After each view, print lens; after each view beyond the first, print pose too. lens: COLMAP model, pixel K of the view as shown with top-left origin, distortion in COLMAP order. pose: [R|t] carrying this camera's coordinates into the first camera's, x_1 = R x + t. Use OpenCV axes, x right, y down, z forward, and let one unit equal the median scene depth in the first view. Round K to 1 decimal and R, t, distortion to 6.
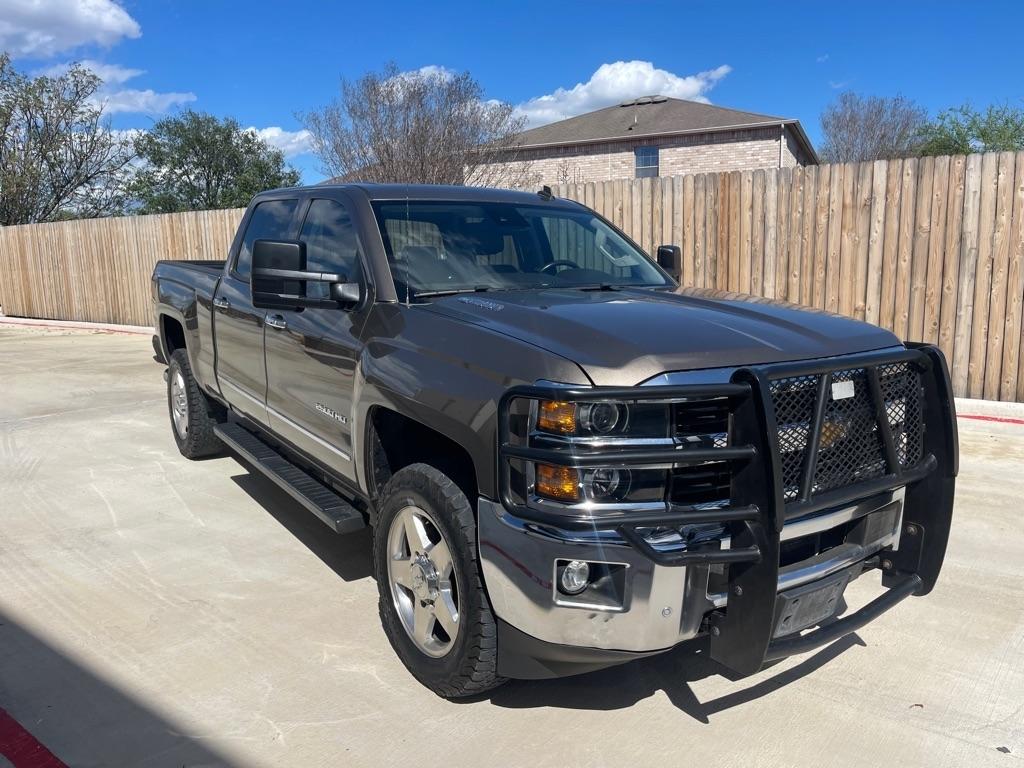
lens RADIAL K [[774.6, 0, 518.7], [0, 774.6, 389.5], [0, 0, 1]] dist [0.066532, -0.094415]
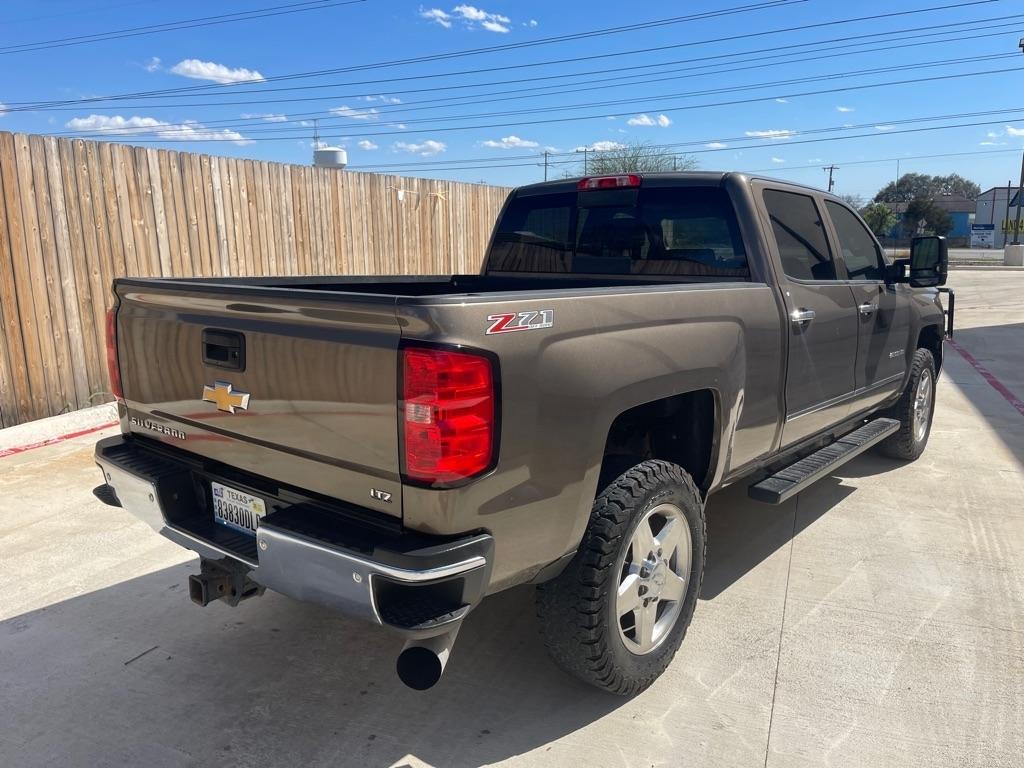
lens RADIAL K [[774.6, 0, 512.6], [0, 774.6, 385.3], [0, 0, 1]] dist [0.066532, -0.094415]
pose [[-0.259882, -0.183301, 0.948083, -0.832204], [0.170103, 0.957775, 0.231802, -0.216905], [-0.950540, 0.221513, -0.217729, 1.148943]]
